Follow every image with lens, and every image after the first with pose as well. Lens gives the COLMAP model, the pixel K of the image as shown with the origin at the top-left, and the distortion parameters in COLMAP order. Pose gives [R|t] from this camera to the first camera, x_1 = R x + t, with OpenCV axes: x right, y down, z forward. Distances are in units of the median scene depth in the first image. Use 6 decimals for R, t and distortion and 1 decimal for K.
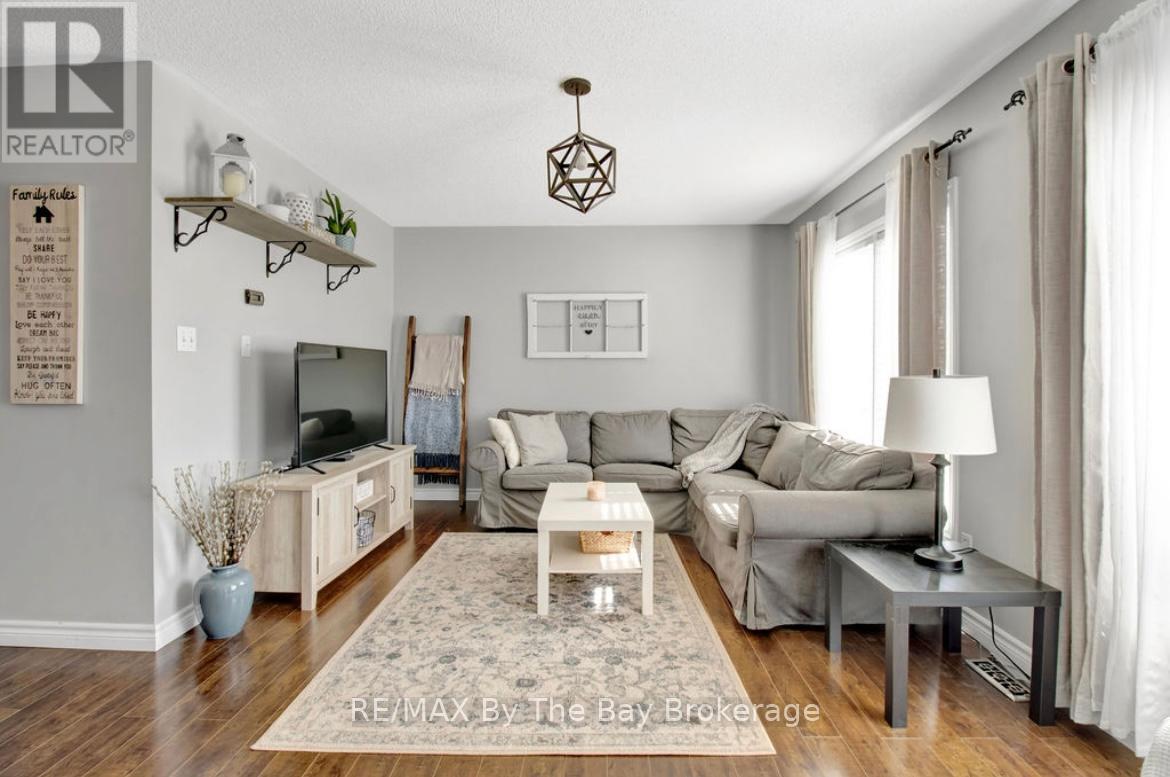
lens RADIAL K [[554.2, 0, 589.3], [0, 554.2, 383.3], [0, 0, 1]] dist [0.006997, -0.001070]
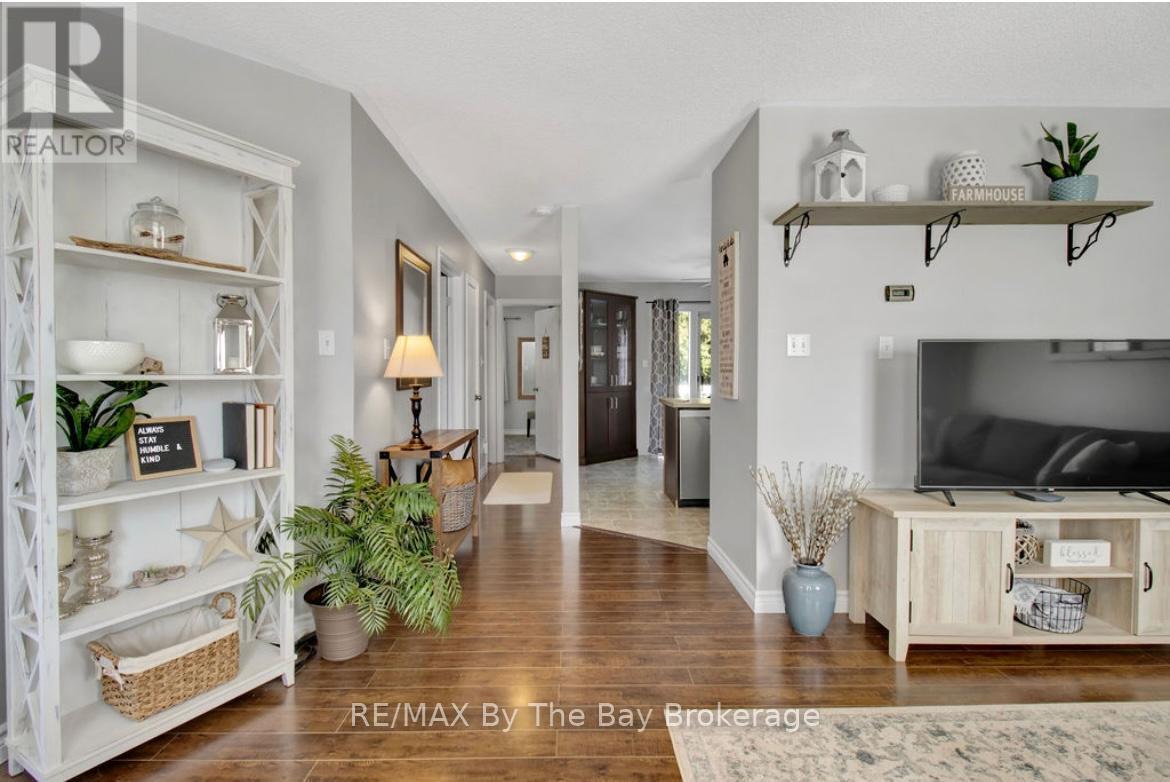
lens RADIAL K [[551.6, 0, 585.0], [0, 551.6, 391.0], [0, 0, 1]] dist [-0.000496, -0.000330]
pose [[0.030696, 0.031810, -0.999022, 0.272029], [-0.020877, 0.999296, 0.031178, -0.011723], [0.999311, 0.019899, 0.031339, 0.447243]]
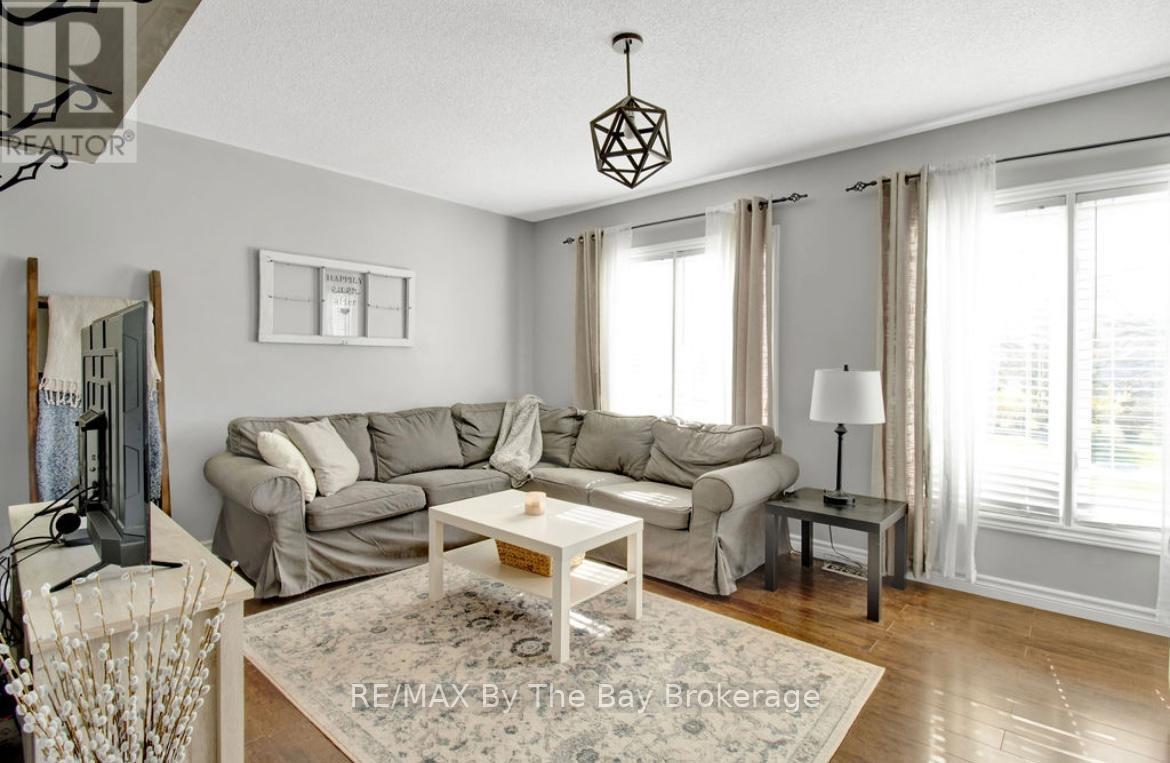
lens RADIAL K [[560.4, 0, 583.0], [0, 560.4, 371.0], [0, 0, 1]] dist [-0.005590, -0.000381]
pose [[0.656493, -0.005218, 0.754314, -0.611747], [0.009836, 0.999950, -0.001643, -0.007164], [-0.754268, 0.008499, 0.656512, 0.389971]]
